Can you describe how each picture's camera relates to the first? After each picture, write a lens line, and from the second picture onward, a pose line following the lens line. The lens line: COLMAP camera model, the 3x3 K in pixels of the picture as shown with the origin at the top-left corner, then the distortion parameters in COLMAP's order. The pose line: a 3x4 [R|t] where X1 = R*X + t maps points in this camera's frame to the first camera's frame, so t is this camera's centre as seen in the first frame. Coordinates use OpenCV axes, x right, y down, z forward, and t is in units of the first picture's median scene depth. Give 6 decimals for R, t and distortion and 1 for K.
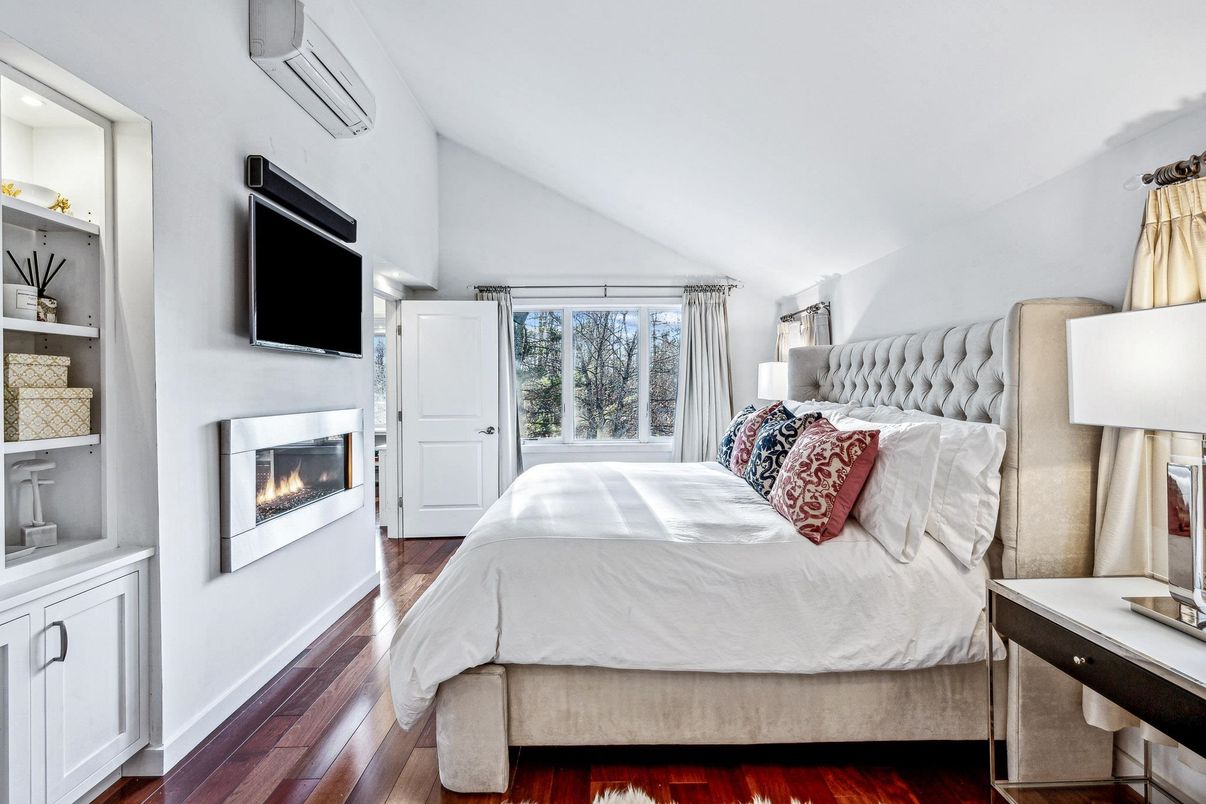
lens RADIAL K [[561.6, 0, 605.4], [0, 561.6, 389.1], [0, 0, 1]] dist [-0.001894, 0.000892]
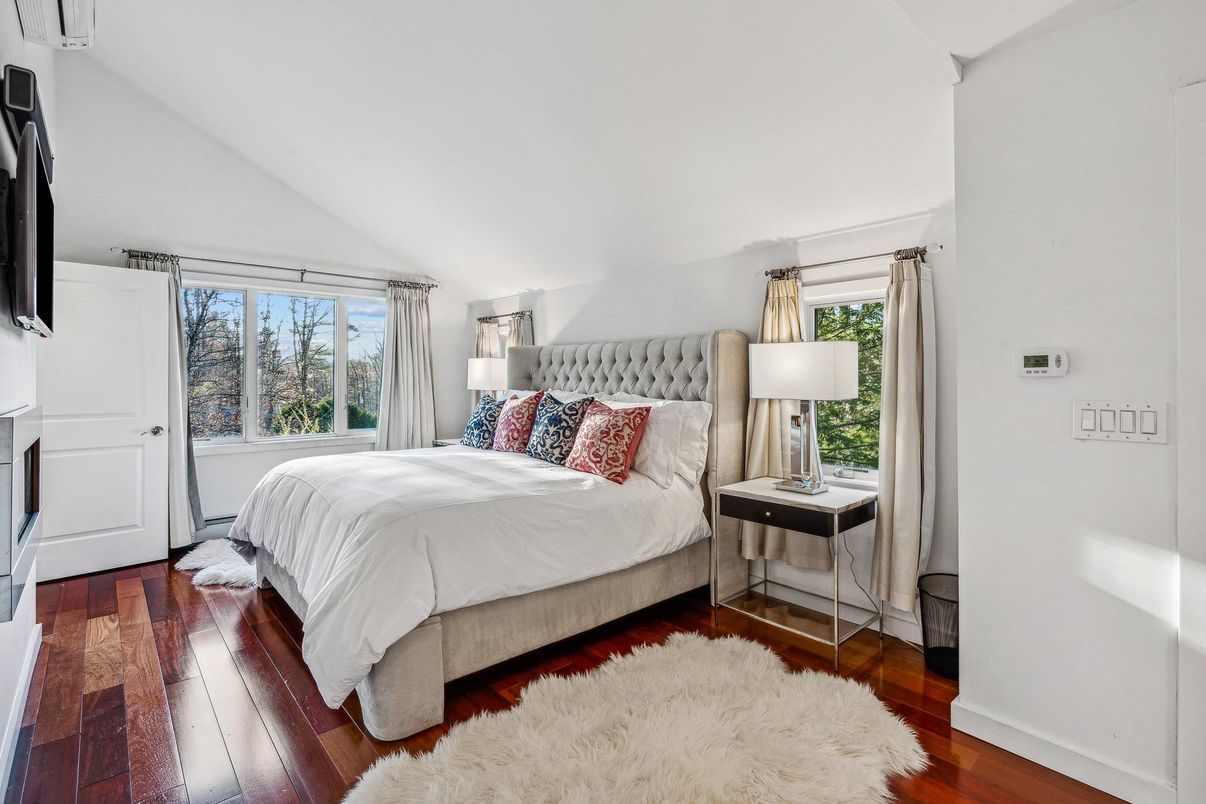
lens RADIAL K [[570.7, 0, 603.2], [0, 570.7, 378.2], [0, 0, 1]] dist [0.000356, 0.000492]
pose [[0.757610, 0.006340, 0.652677, -0.627313], [-0.001382, 0.999966, -0.008110, 0.007318], [-0.652706, 0.005242, 0.757593, -0.113111]]
